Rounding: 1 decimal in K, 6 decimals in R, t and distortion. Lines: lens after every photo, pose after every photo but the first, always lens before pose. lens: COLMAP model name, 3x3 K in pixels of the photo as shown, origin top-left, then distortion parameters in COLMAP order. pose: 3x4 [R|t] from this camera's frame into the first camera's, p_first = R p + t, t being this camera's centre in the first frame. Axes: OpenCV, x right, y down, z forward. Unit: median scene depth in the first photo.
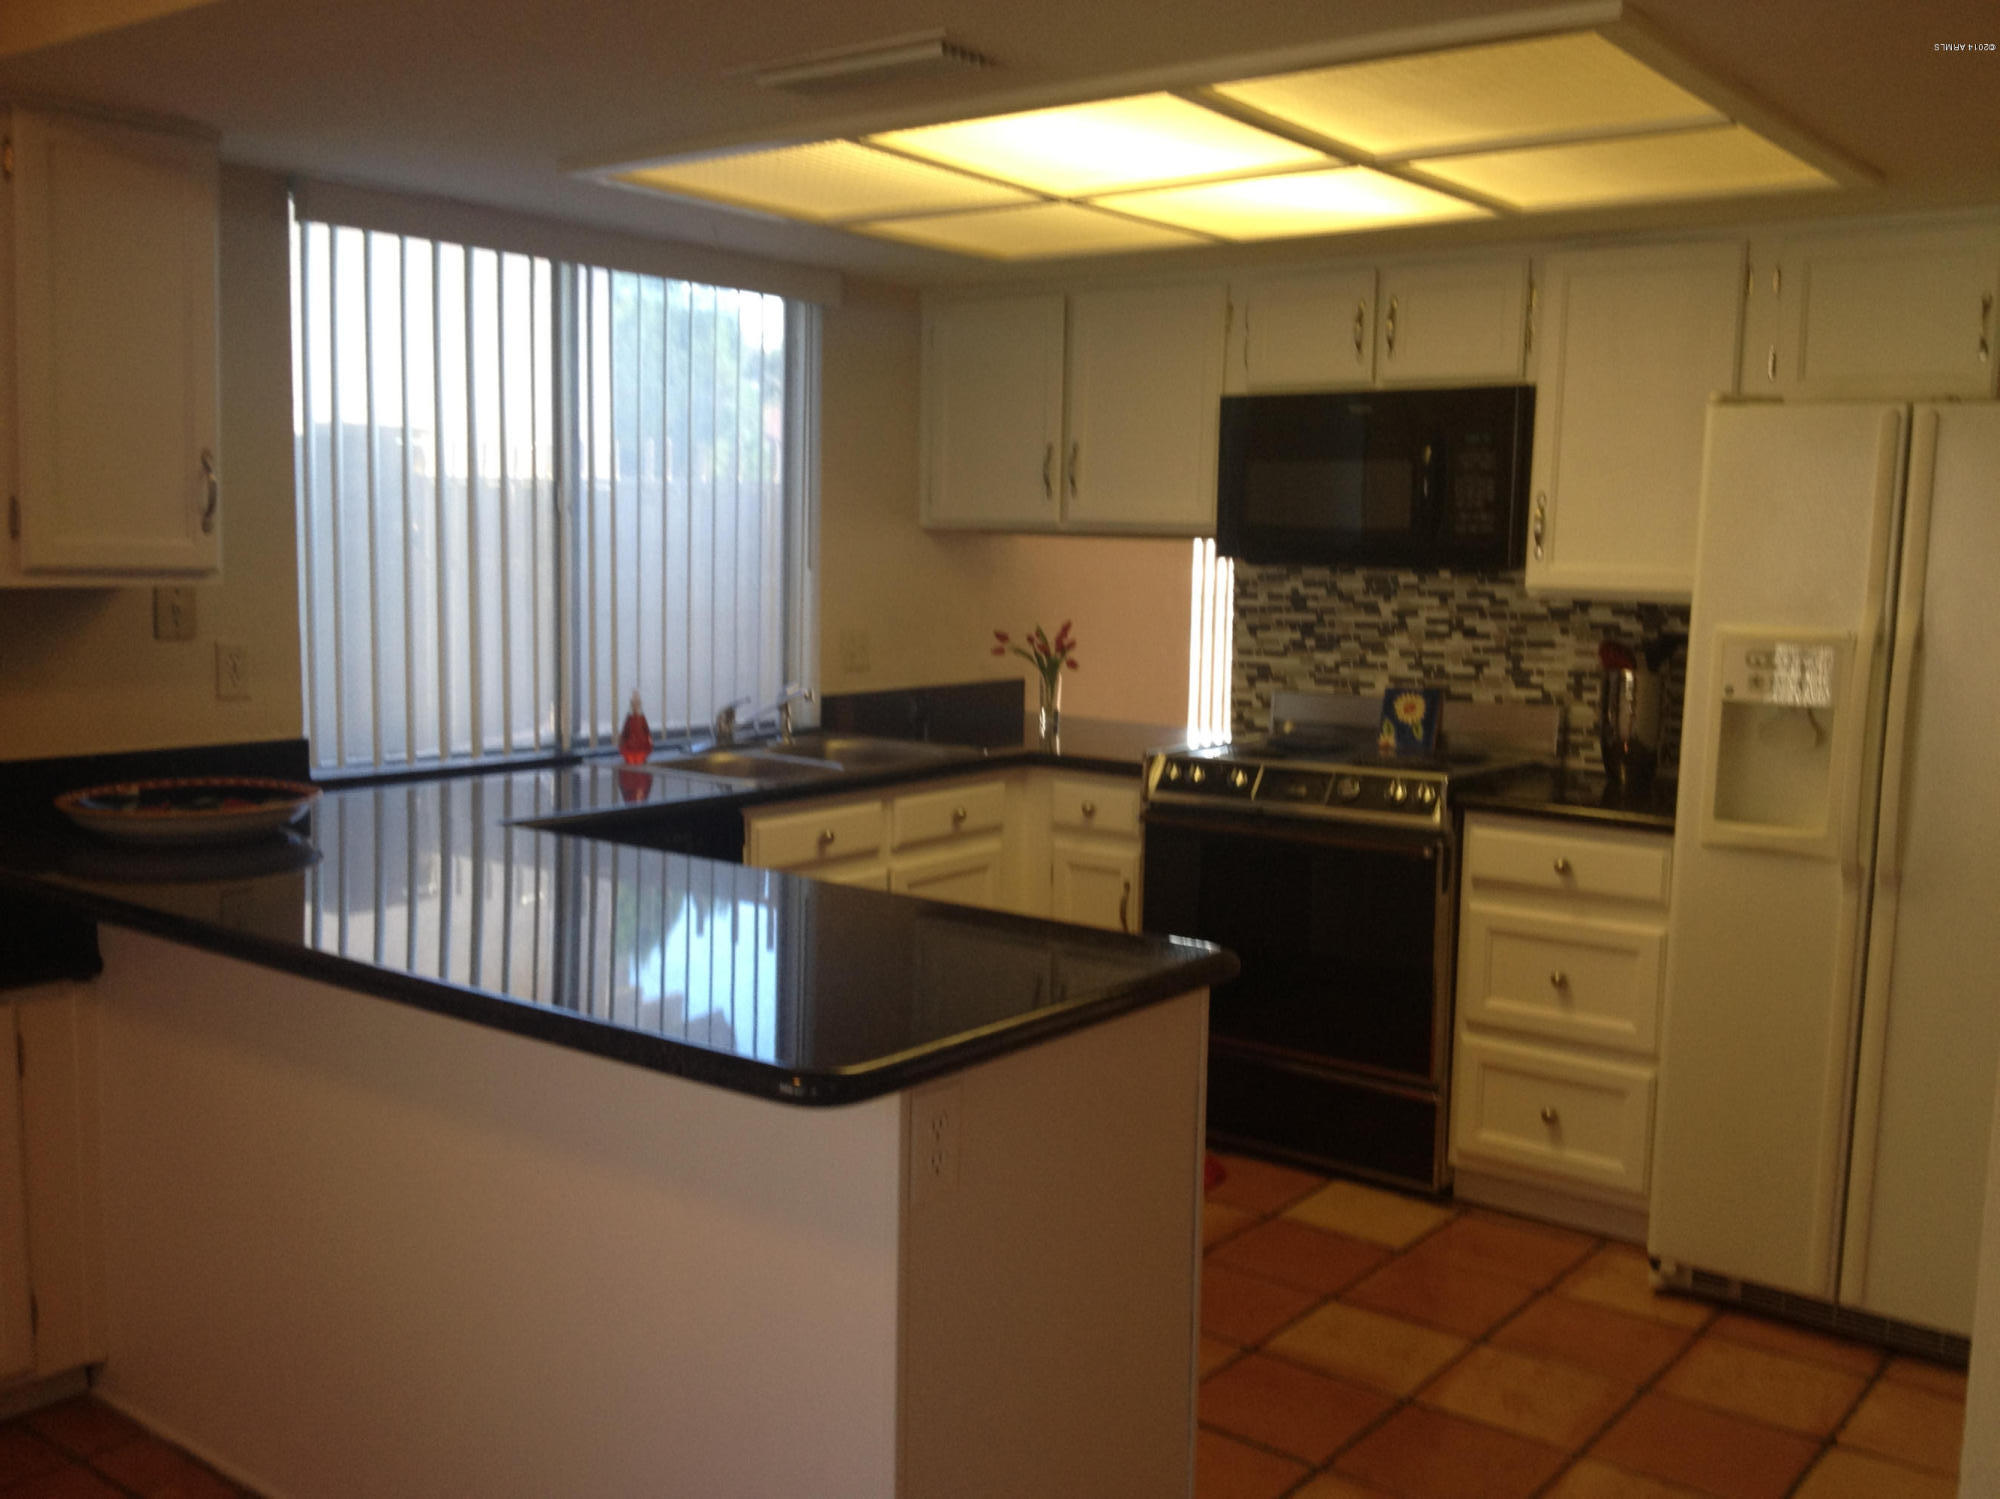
lens RADIAL K [[1873.6, 0, 996.1], [0, 1873.6, 736.2], [0, 0, 1]] dist [0.063099, 0.000000]
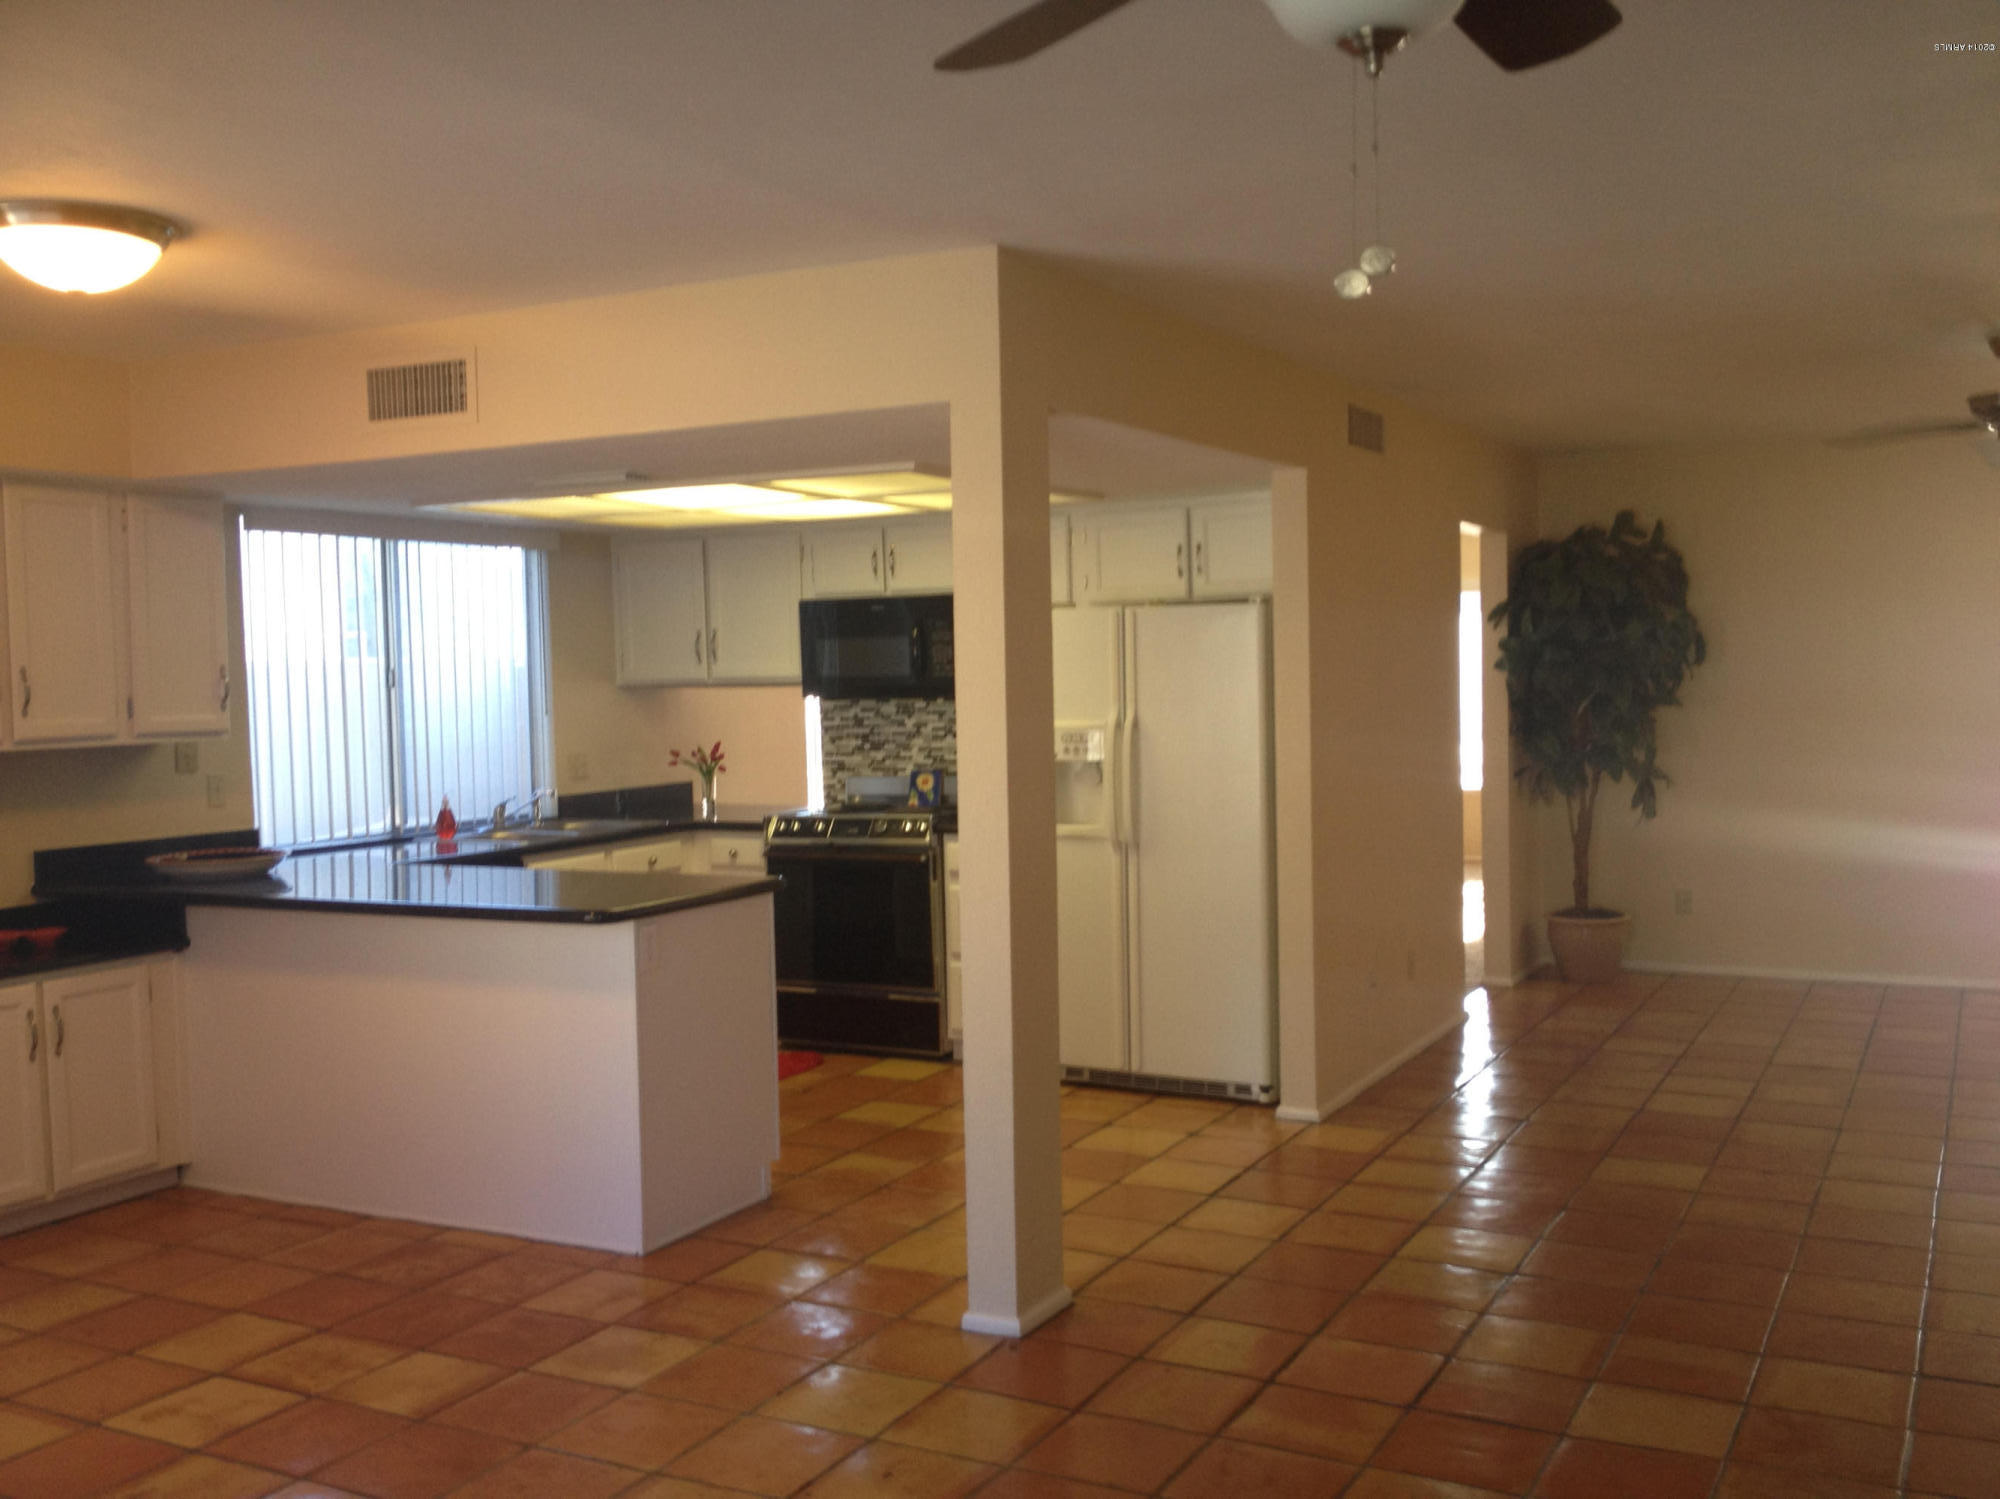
lens RADIAL K [[1873.6, 0, 1001.3], [0, 1873.6, 752.8], [0, 0, 1]] dist [0.063099, 0.000000]
pose [[0.984705, -0.051112, 0.166561, 0.012149], [0.061564, 0.996405, -0.058203, 0.062611], [-0.162988, 0.067567, 0.984312, -0.670743]]
